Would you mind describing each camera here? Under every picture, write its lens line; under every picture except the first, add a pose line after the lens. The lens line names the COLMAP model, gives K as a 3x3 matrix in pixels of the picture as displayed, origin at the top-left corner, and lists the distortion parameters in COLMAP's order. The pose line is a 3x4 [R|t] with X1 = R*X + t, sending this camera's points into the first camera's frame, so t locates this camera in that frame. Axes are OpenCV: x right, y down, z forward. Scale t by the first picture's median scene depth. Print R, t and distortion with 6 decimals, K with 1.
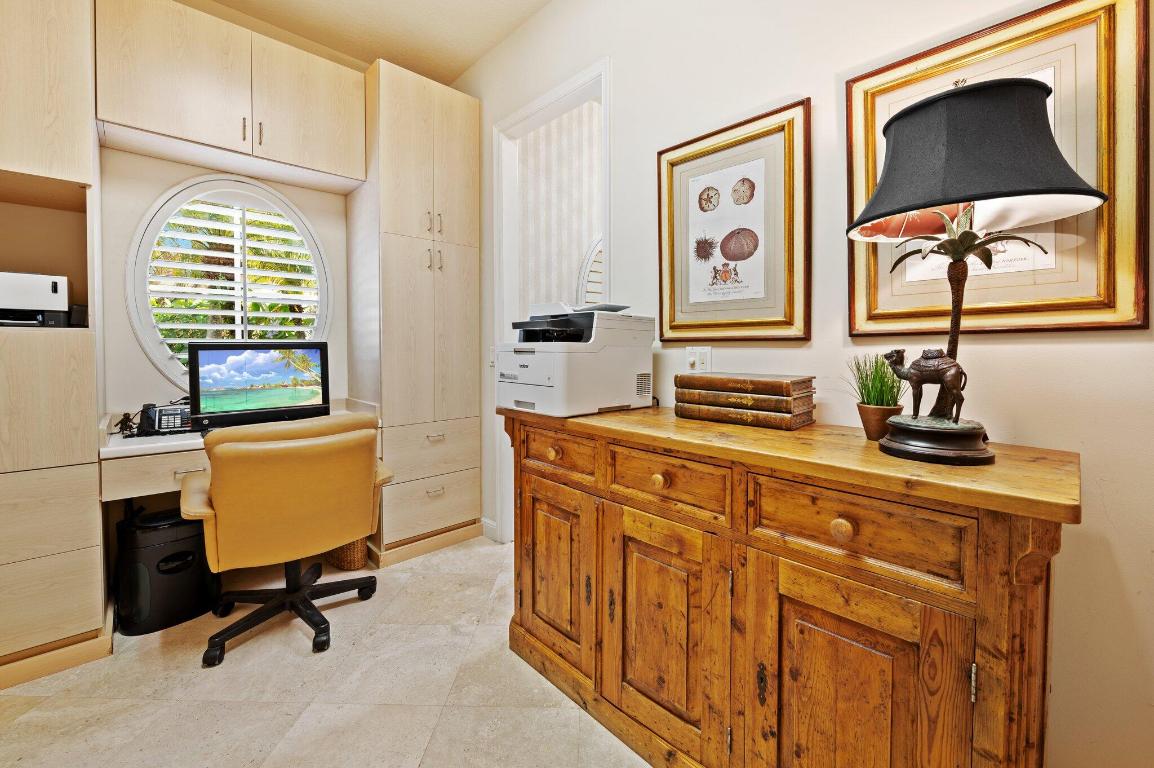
lens RADIAL K [[463.8, 0, 575.0], [0, 463.8, 358.8], [0, 0, 1]] dist [-0.004490, -0.000264]
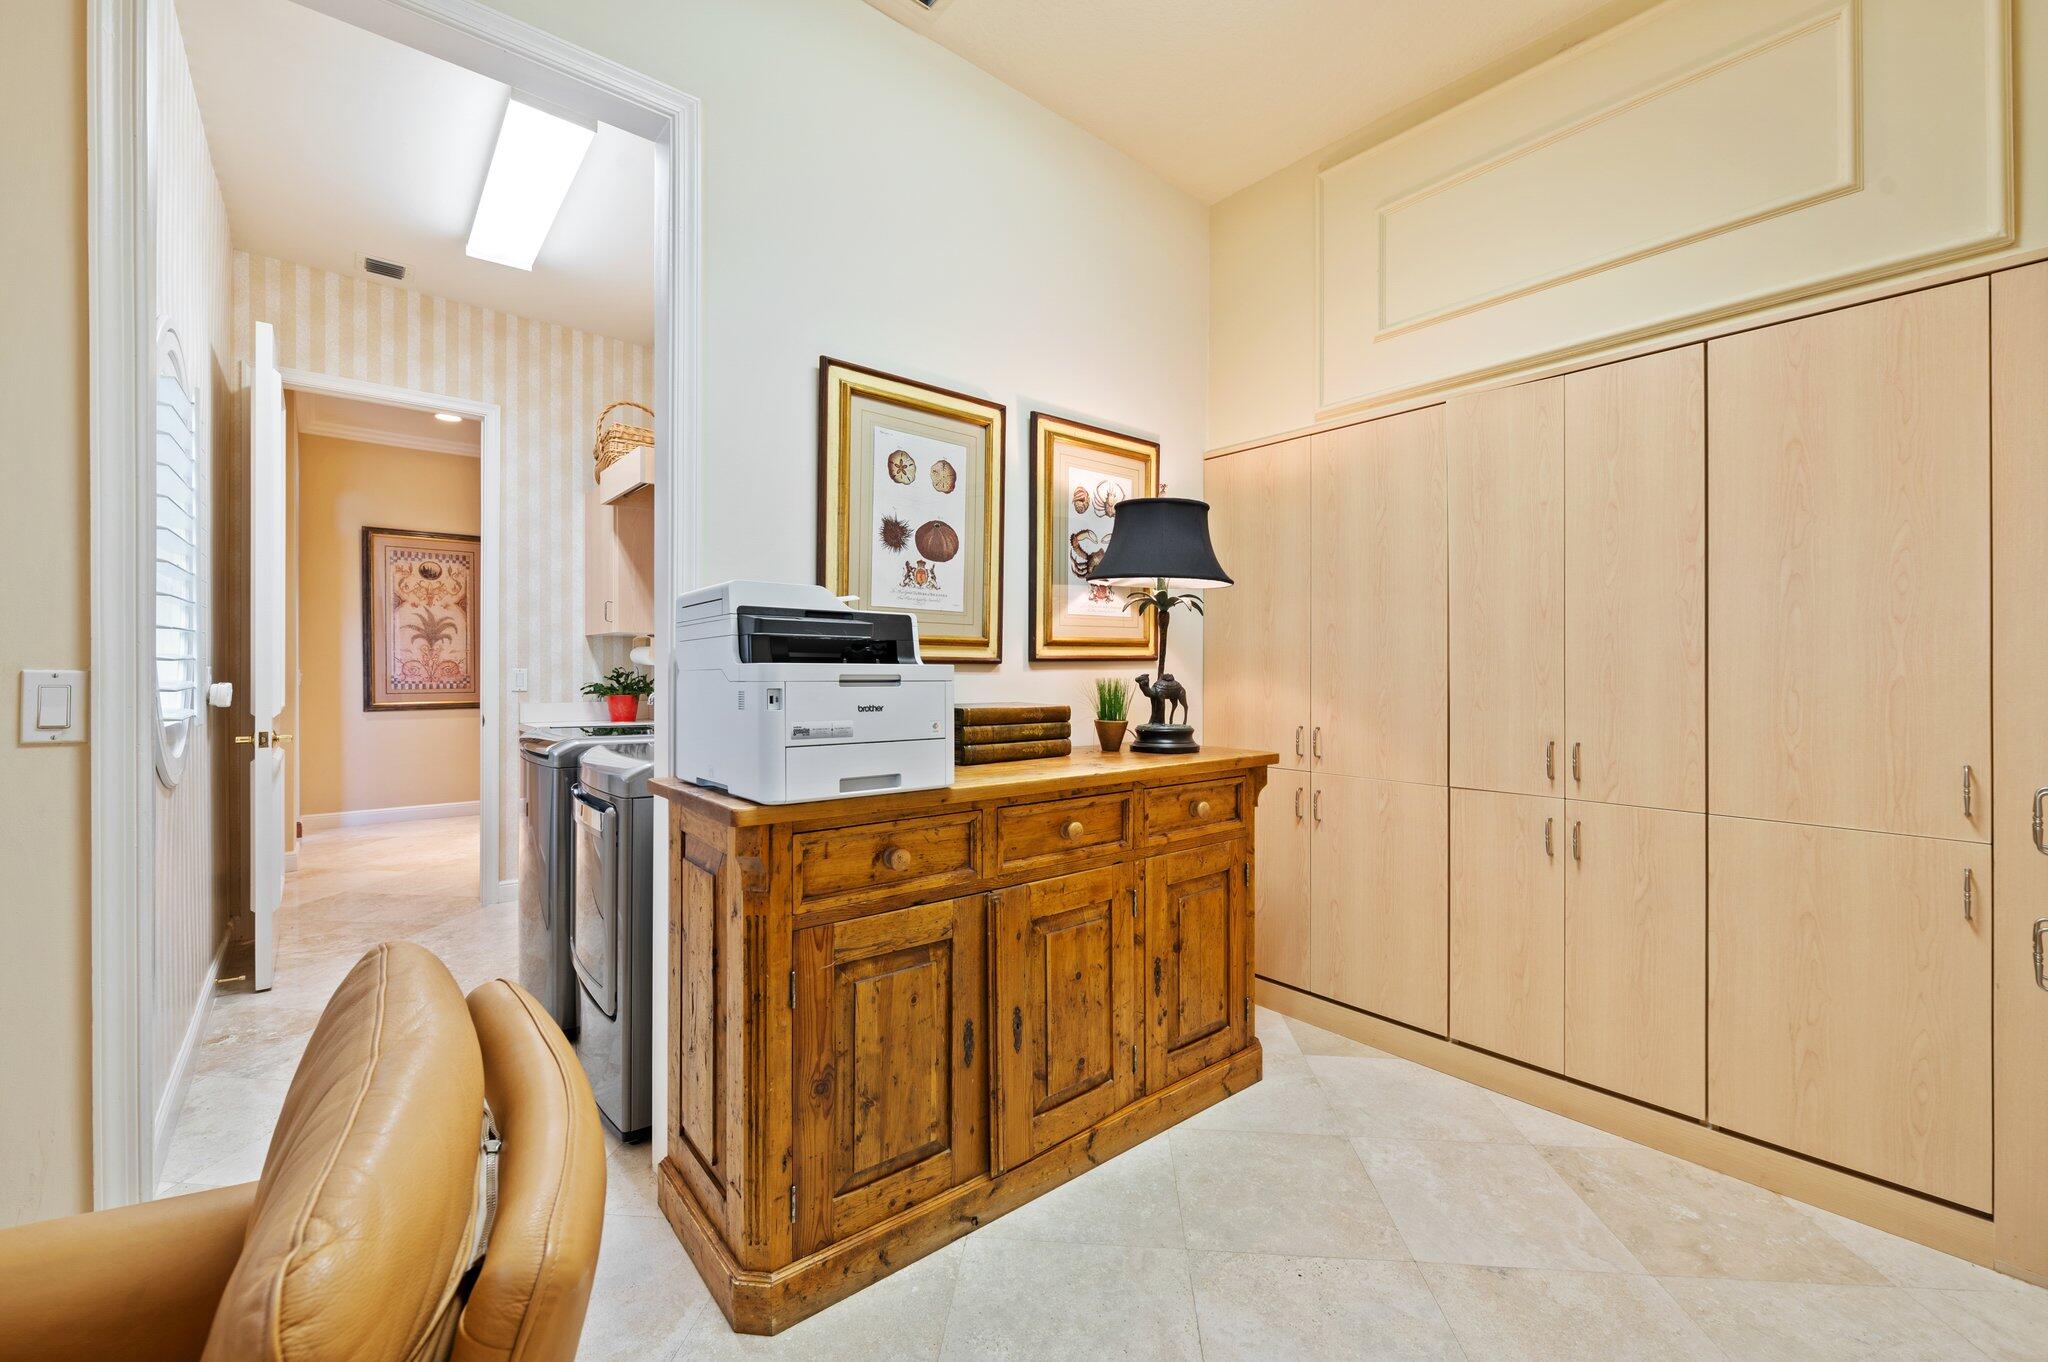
lens RADIAL K [[823.2, 0, 1022.9], [0, 823.2, 667.3], [0, 0, 1]] dist [-0.004490, -0.000264]
pose [[0.068137, 0.001381, 0.997675, -1.059991], [0.020214, 0.999792, -0.002764, -0.026023], [-0.997471, 0.020355, 0.068095, 0.785510]]
